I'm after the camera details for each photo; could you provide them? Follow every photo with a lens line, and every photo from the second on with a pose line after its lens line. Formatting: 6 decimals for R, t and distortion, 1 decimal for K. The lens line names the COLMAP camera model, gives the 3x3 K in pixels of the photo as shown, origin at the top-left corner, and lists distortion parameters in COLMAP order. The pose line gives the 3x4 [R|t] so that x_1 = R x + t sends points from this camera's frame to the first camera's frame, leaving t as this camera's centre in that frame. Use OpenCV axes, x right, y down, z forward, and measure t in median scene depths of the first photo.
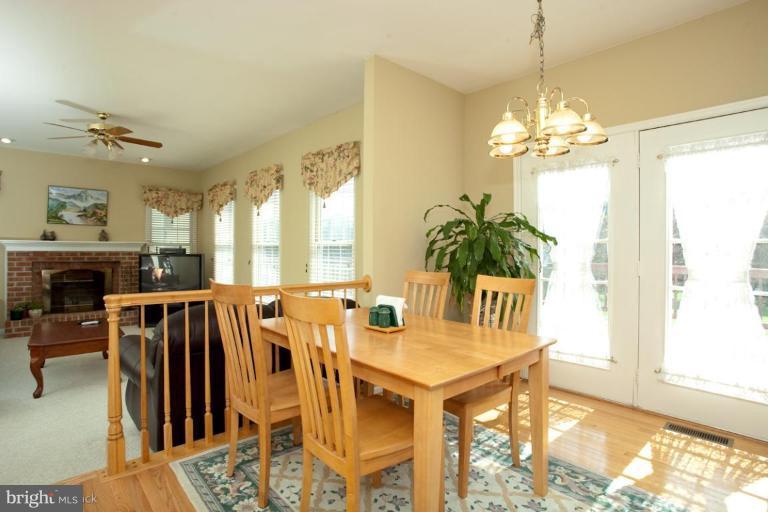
lens RADIAL K [[393.7, 0, 374.6], [0, 393.7, 245.6], [0, 0, 1]] dist [-0.011595, 0.002194]
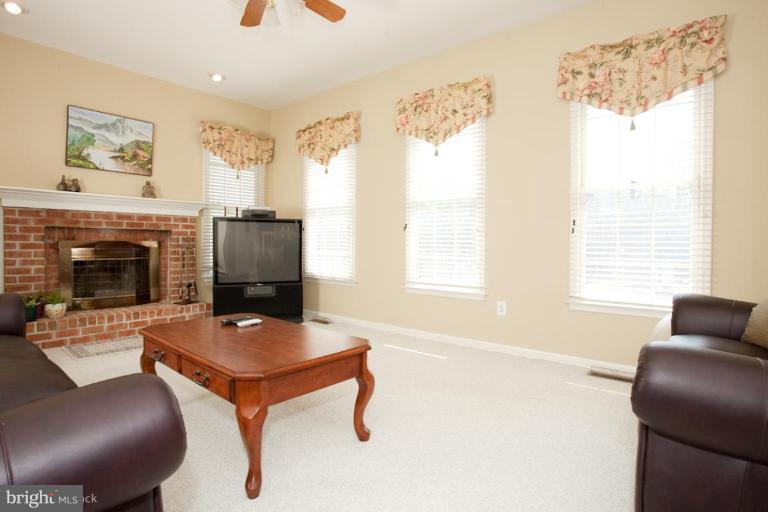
lens RADIAL K [[393.7, 0, 373.6], [0, 393.7, 242.7], [0, 0, 1]] dist [-0.011595, 0.002194]
pose [[0.987631, -0.000773, 0.156796, -0.440283], [-0.001976, 0.999847, 0.017372, 0.052742], [-0.156785, -0.017467, 0.987478, 0.299034]]
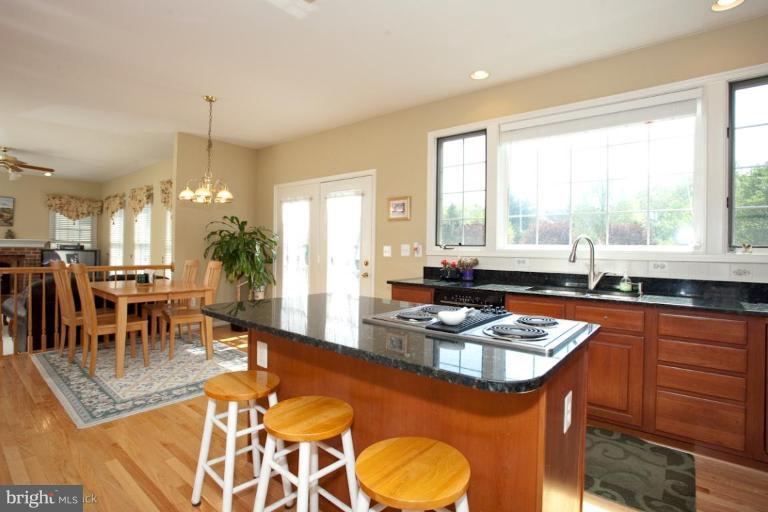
lens RADIAL K [[370.6, 0, 382.7], [0, 370.6, 250.0], [0, 0, 1]] dist [-0.021644, 0.002569]
pose [[0.985566, 0.012531, 0.168827, 0.282878], [-0.014120, 0.999867, 0.008213, -0.001655], [-0.168701, -0.010478, 0.985612, -0.337840]]
